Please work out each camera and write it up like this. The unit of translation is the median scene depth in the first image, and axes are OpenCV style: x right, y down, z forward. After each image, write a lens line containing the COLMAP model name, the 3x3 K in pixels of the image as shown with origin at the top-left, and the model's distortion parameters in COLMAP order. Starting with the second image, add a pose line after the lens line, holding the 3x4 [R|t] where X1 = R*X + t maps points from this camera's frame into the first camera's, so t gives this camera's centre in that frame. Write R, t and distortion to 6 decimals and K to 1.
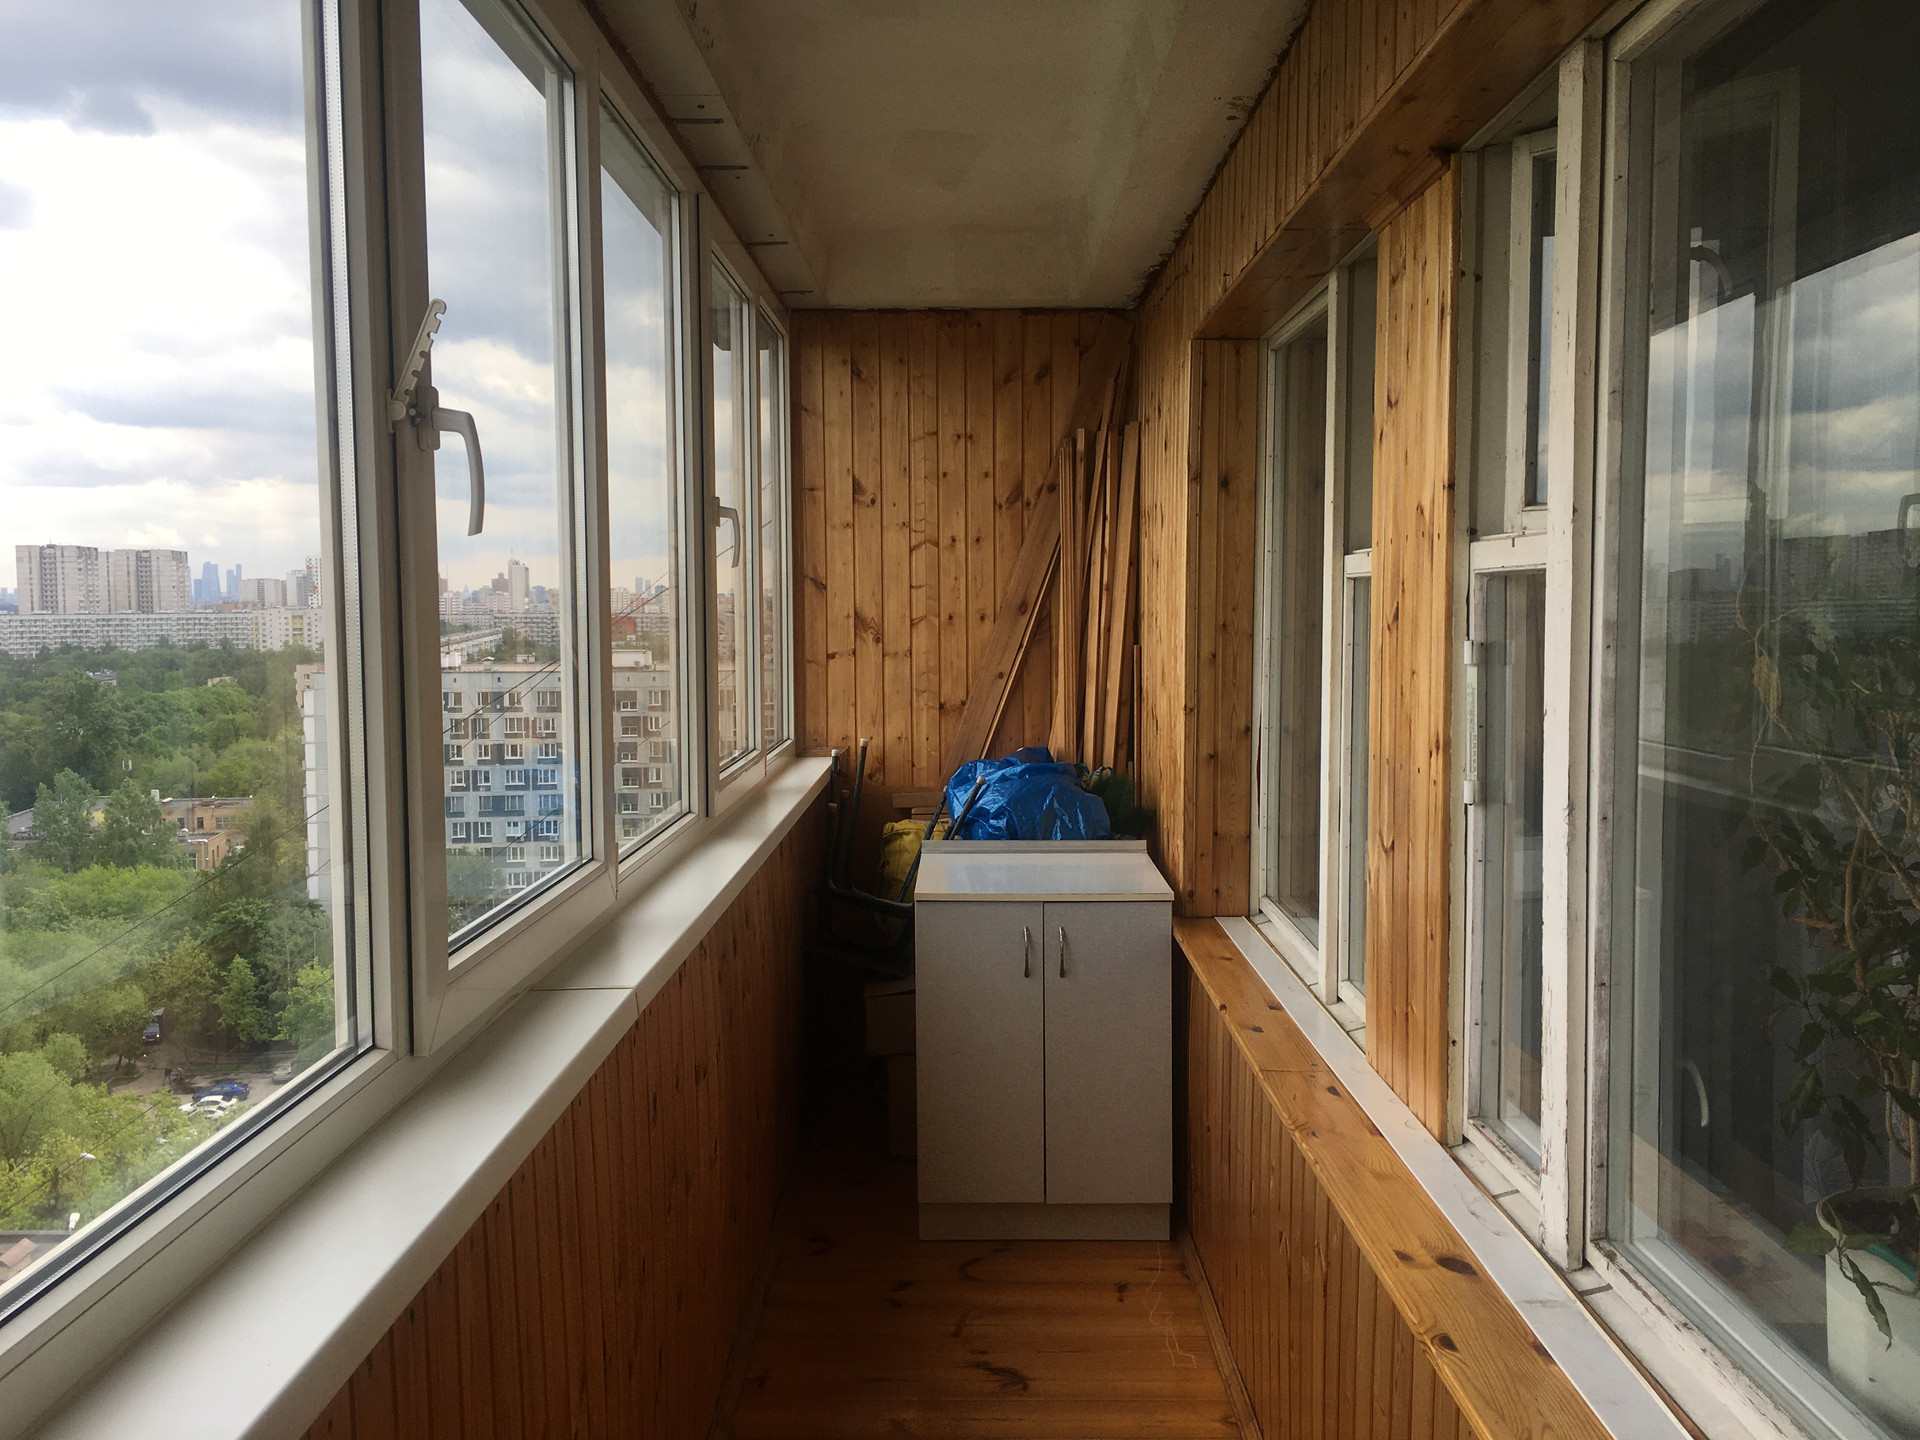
lens RADIAL K [[1620.5, 0, 960.0], [0, 1620.5, 720.0], [0, 0, 1]] dist [0.082309, -0.143902]
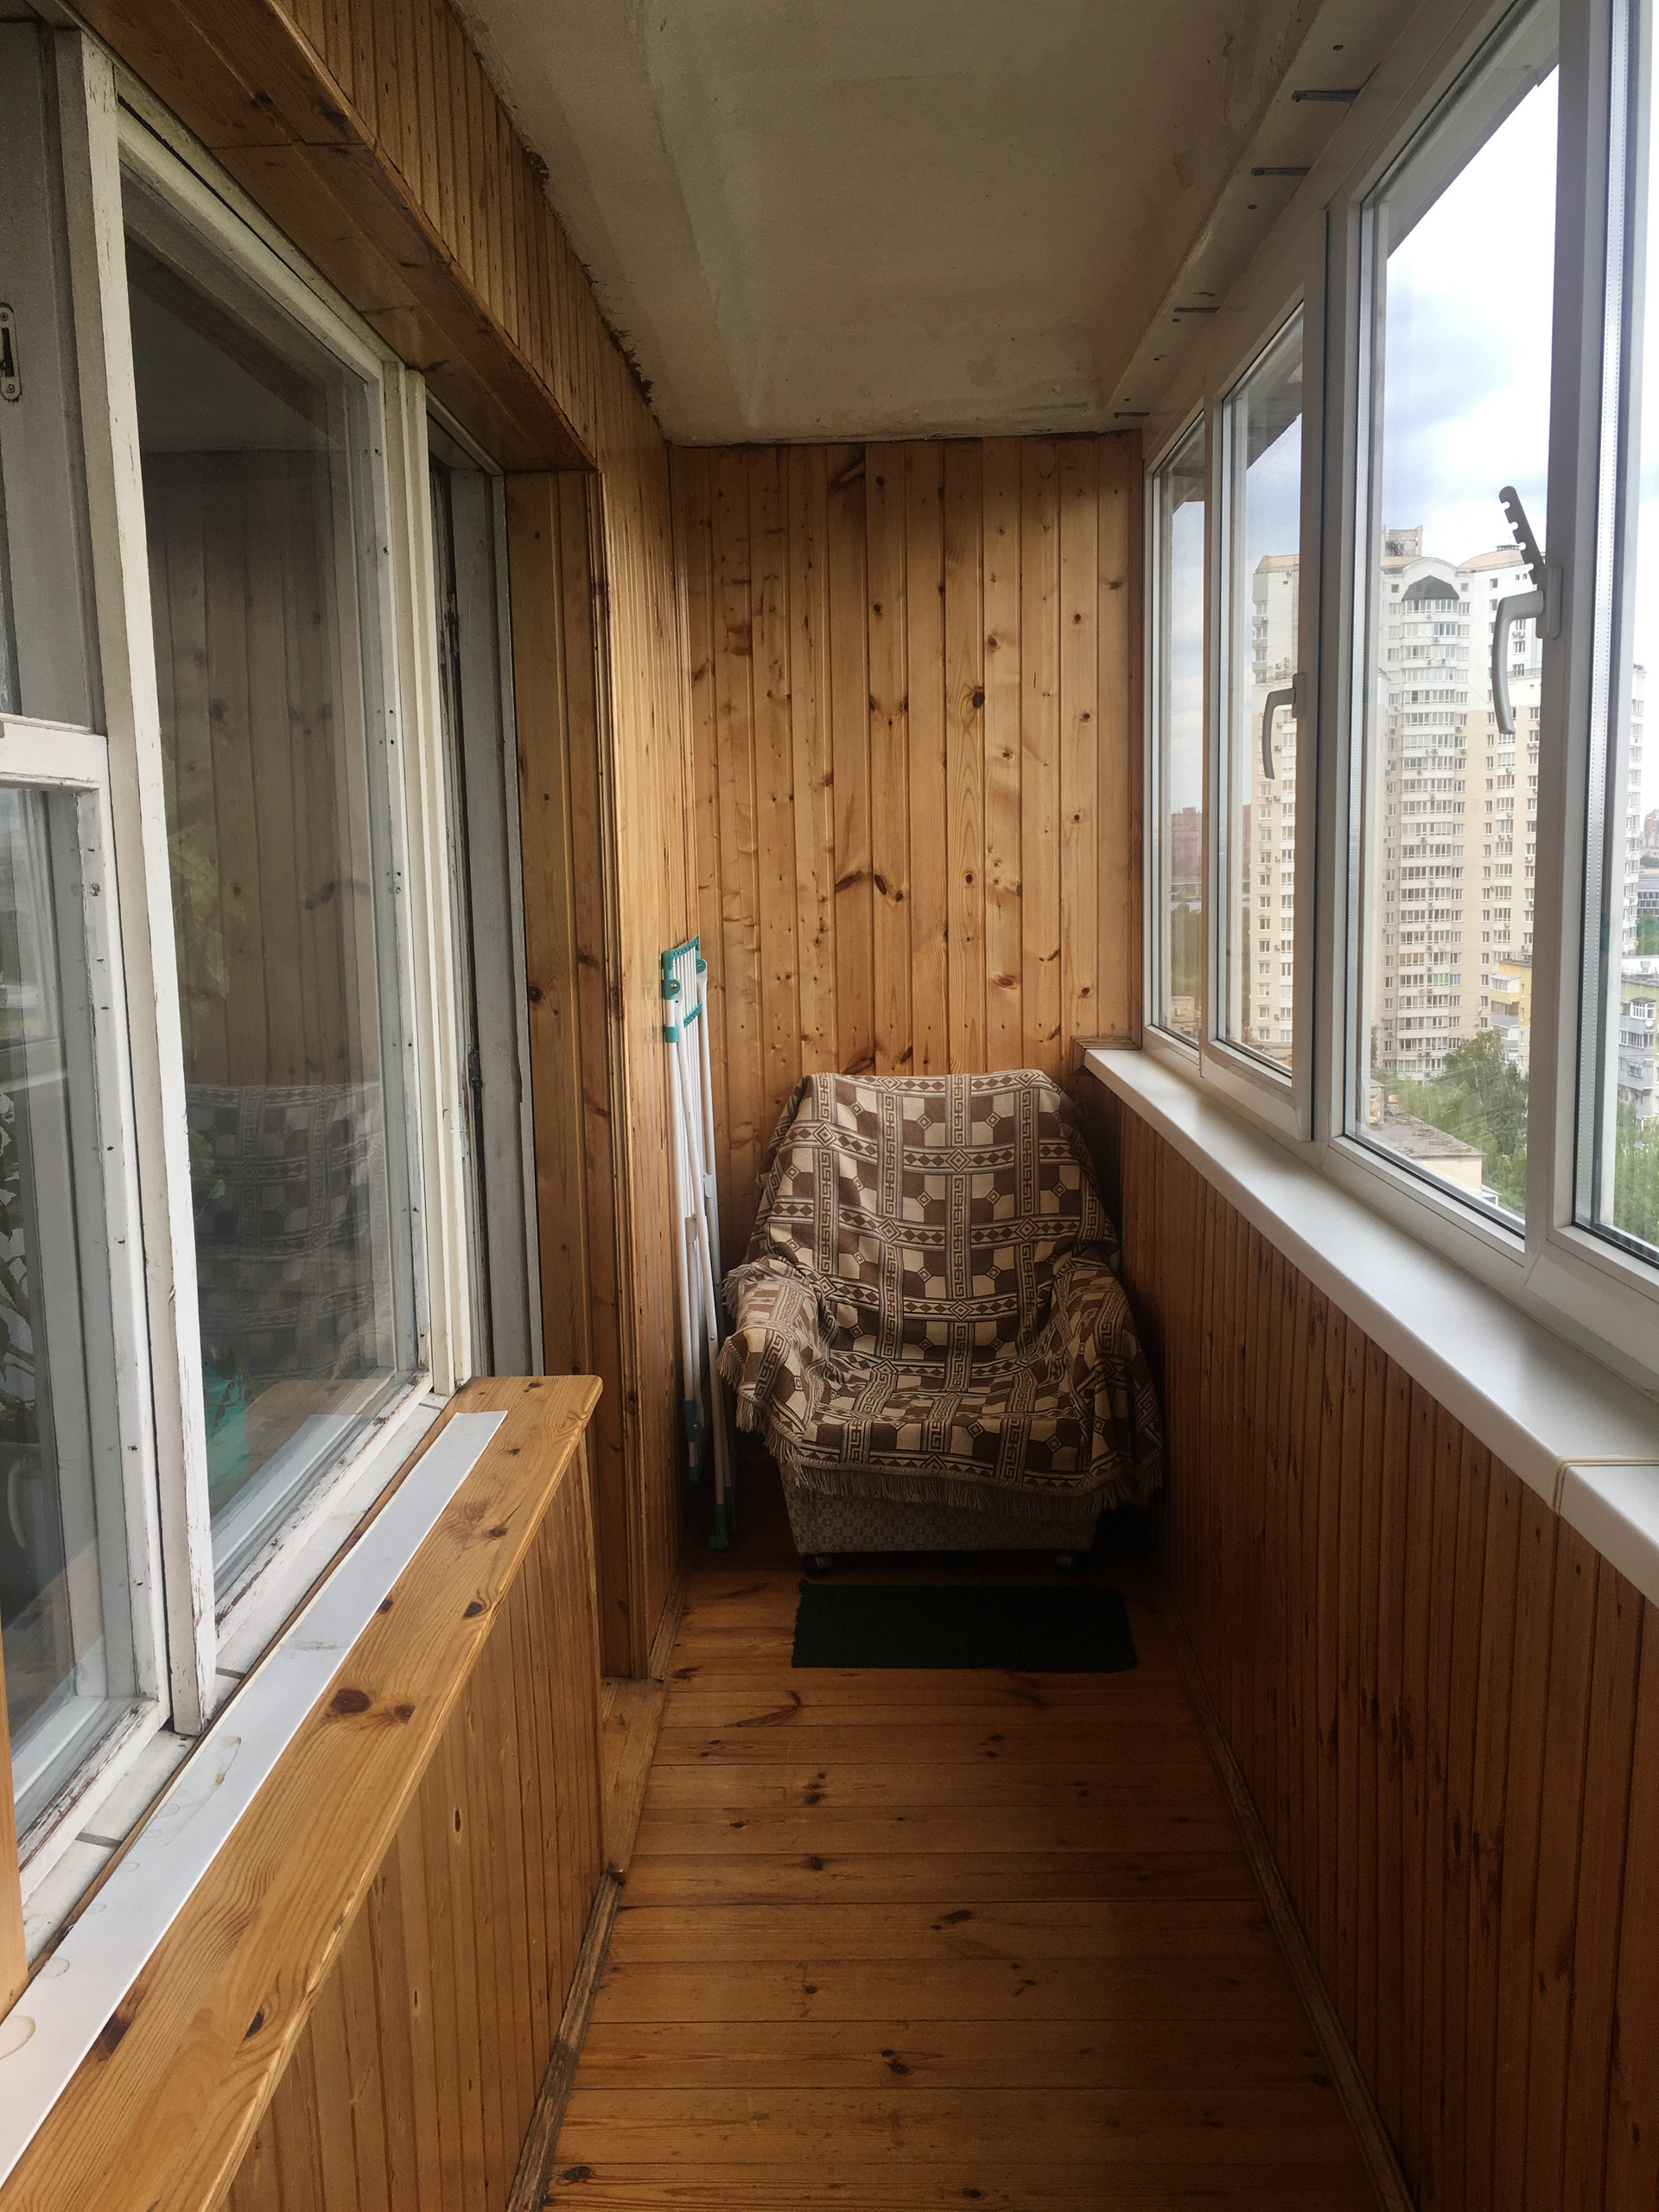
lens RADIAL K [[1866.5, 0, 829.5], [0, 1866.5, 1106.0], [0, 0, 1]] dist [0.070106, -0.078120]
pose [[-0.999557, 0.022731, 0.019229, 0.052130], [0.026231, 0.977863, 0.207595, -0.133837], [-0.014085, 0.208008, -0.978026, 1.929967]]
